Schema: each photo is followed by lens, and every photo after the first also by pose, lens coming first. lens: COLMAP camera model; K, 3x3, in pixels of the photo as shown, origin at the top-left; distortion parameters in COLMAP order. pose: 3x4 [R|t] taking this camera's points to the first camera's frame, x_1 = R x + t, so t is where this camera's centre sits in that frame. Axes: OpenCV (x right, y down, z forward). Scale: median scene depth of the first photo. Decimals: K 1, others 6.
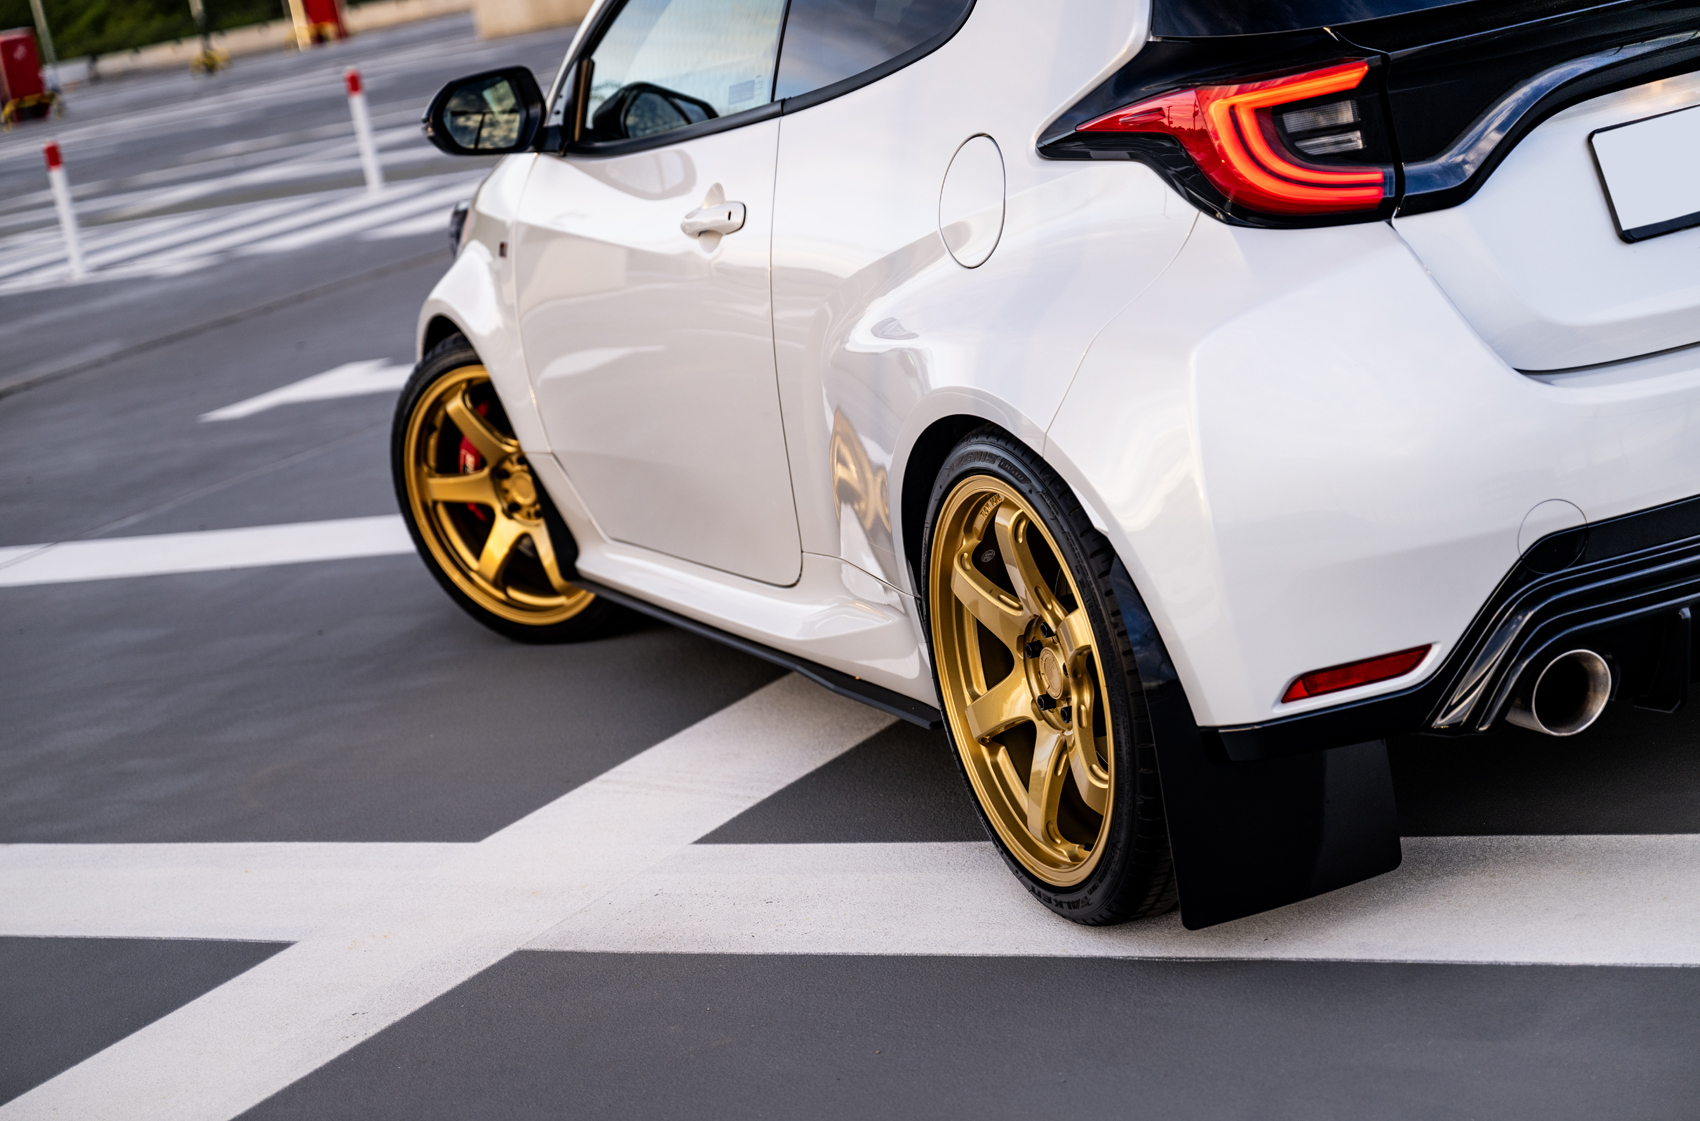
lens RADIAL K [[3226.8, 0, 861.5], [0, 3226.8, 559.8], [0, 0, 1]] dist [-0.021627, 0.000000]
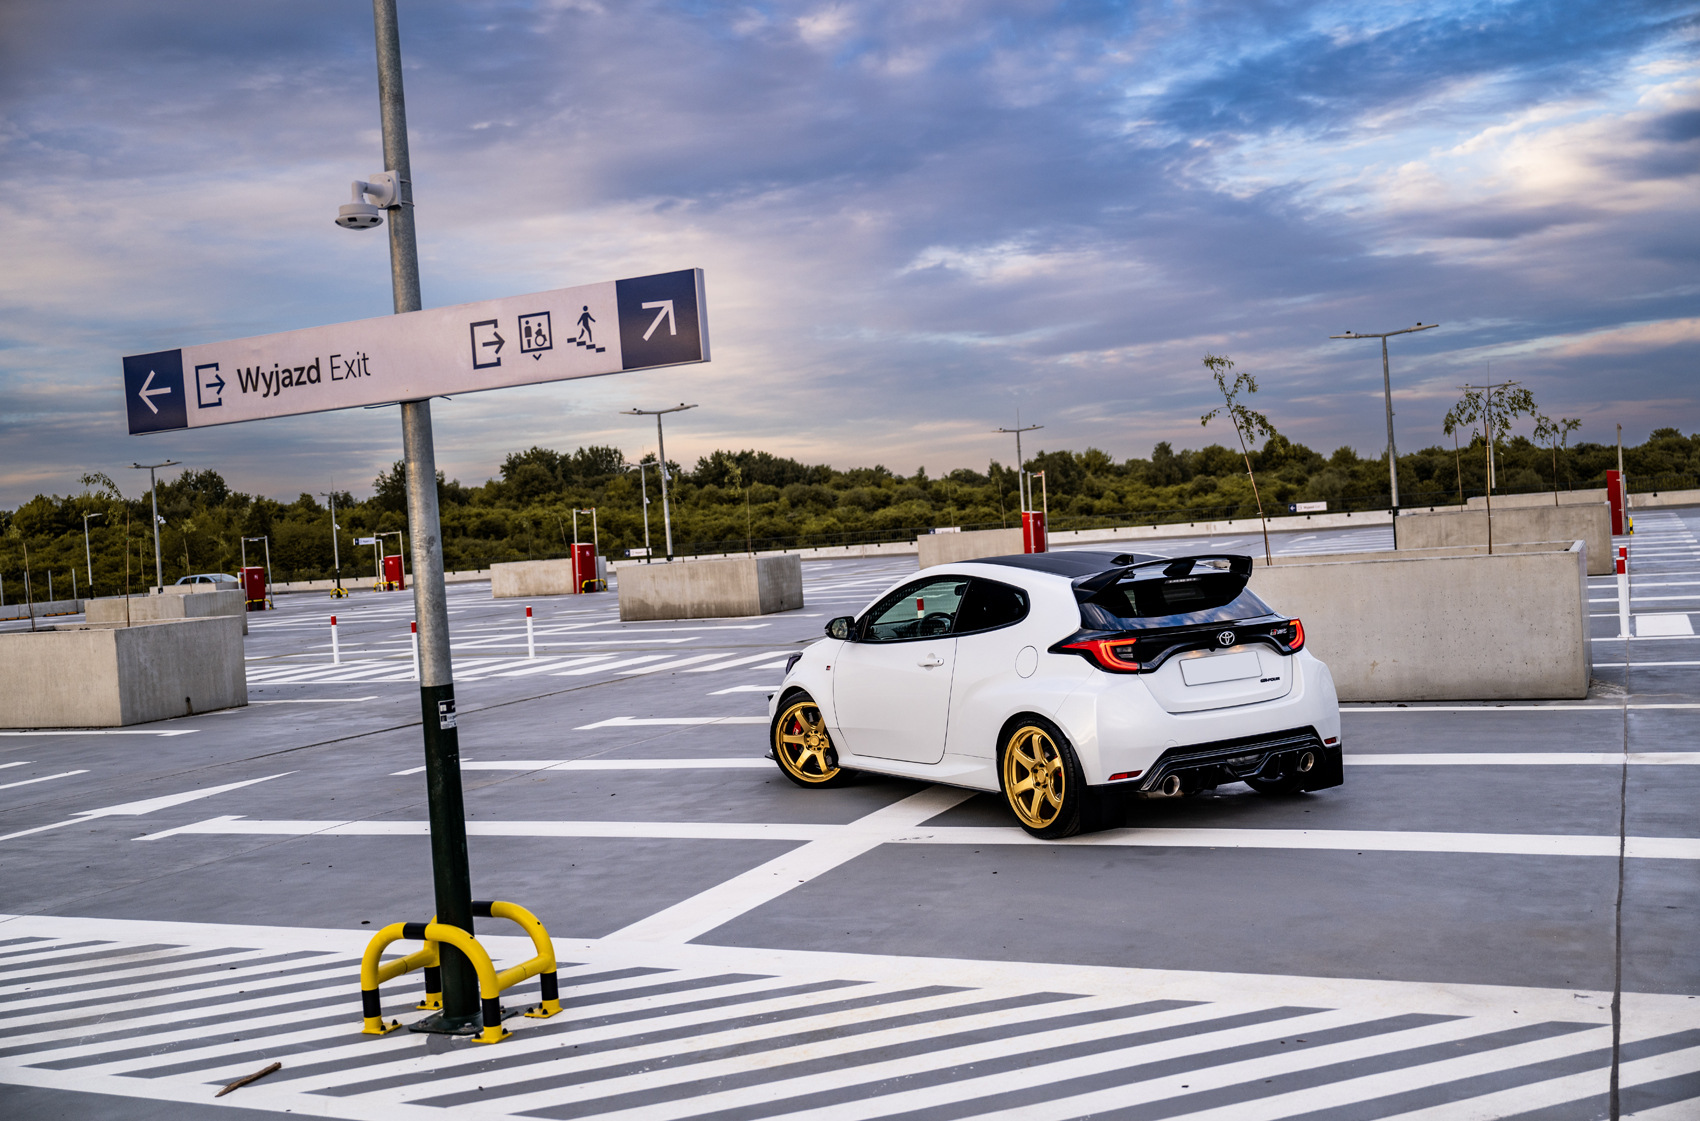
lens RADIAL K [[1697.4, 0, 848.5], [0, 1697.4, 558.6], [0, 0, 1]] dist [0.000645, 0.000000]
pose [[0.981034, 0.126252, 0.147082, -0.532324], [-0.093612, 0.973029, -0.210834, 0.242848], [-0.169733, 0.193067, 0.966393, -1.100239]]
